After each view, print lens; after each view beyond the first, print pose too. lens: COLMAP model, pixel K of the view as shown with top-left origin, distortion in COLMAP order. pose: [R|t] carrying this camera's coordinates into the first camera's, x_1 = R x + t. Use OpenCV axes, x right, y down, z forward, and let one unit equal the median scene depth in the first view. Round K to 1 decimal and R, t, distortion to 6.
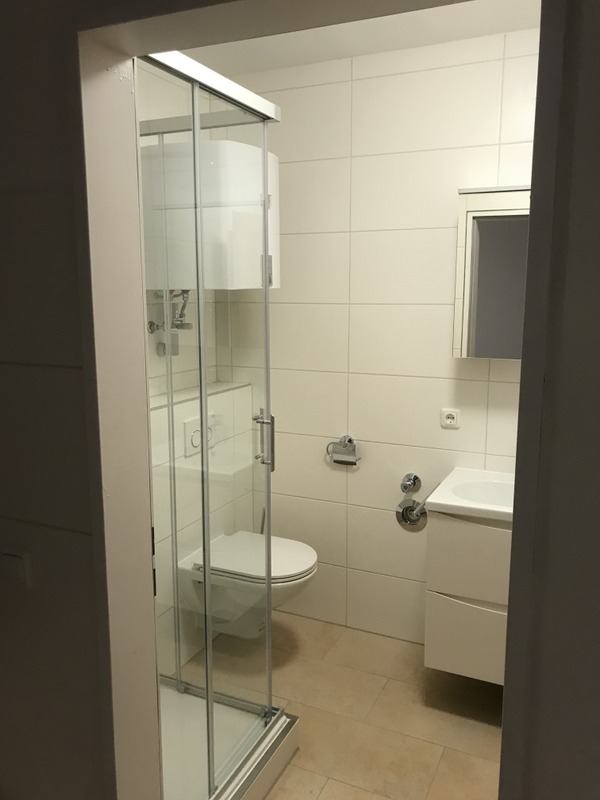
lens RADIAL K [[654.2, 0, 312.2], [0, 654.2, 398.3], [0, 0, 1]] dist [0.062949, -0.057824]
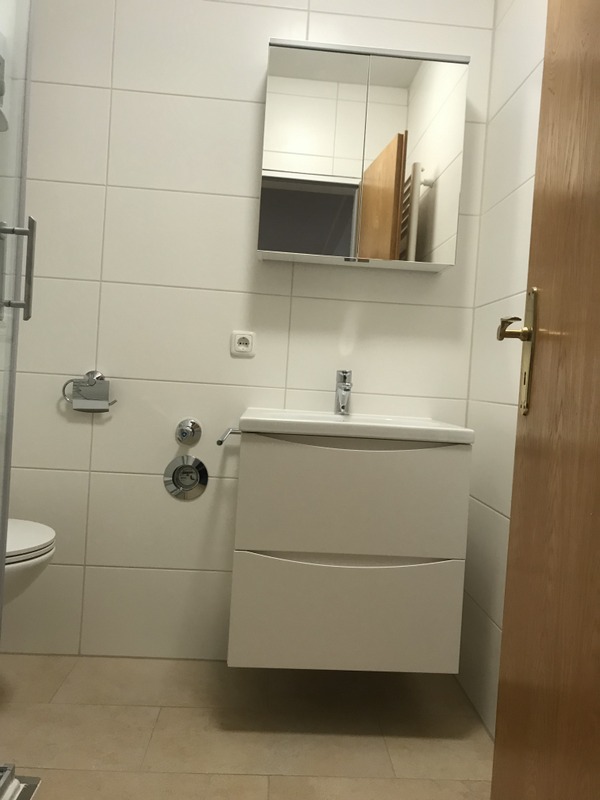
lens RADIAL K [[654.2, 0, 312.2], [0, 654.2, 398.3], [0, 0, 1]] dist [0.062949, -0.057824]
pose [[0.878572, 0.043935, 0.475585, -0.084578], [0.014780, 0.992782, -0.119017, 0.189315], [-0.477382, 0.111594, 0.871581, 0.291203]]
